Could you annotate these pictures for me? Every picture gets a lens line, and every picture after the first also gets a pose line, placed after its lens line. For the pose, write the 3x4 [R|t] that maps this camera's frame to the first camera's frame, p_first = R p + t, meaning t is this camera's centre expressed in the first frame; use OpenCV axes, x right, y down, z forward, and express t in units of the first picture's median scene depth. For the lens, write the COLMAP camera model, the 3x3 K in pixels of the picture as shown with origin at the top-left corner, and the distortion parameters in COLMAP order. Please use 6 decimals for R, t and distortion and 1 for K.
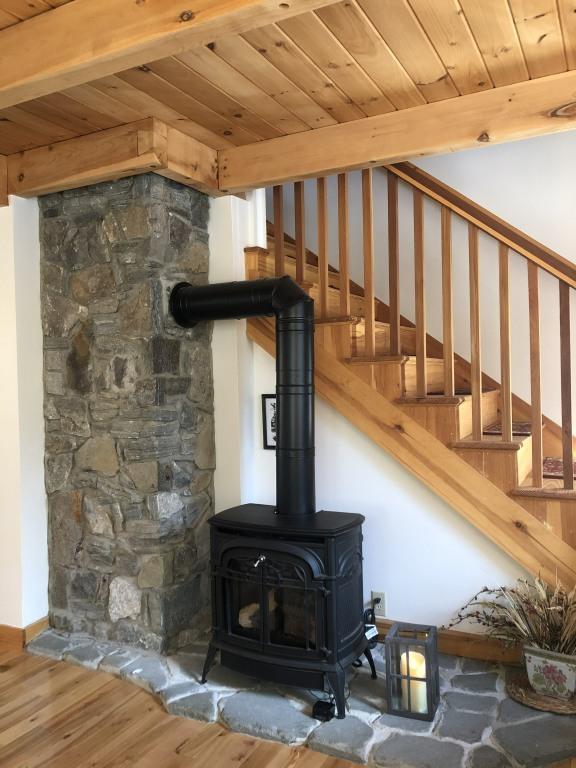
lens RADIAL K [[627.1, 0, 291.5], [0, 627.1, 384.3], [0, 0, 1]] dist [0.029074, -0.021016]
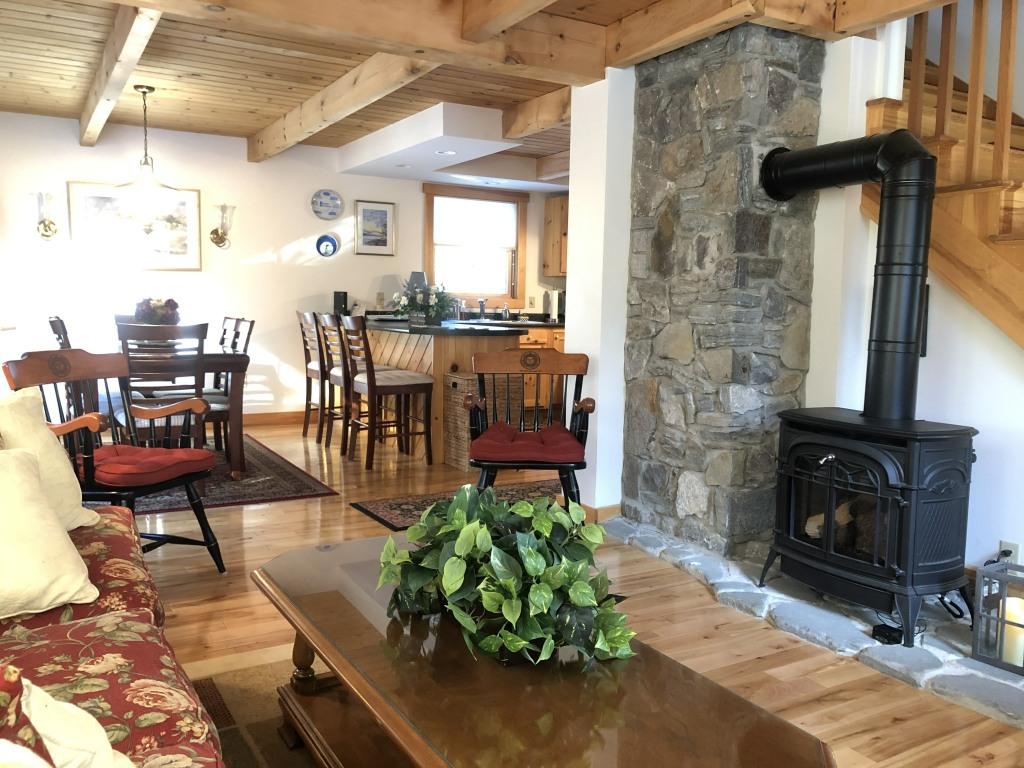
lens RADIAL K [[836.1, 0, 510.6], [0, 836.1, 386.9], [0, 0, 1]] dist [0.029074, -0.021016]
pose [[0.840868, 0.090932, -0.533547, 0.165945], [-0.045395, 0.994161, 0.097892, 0.070187], [0.539333, -0.058093, 0.840086, -0.197987]]
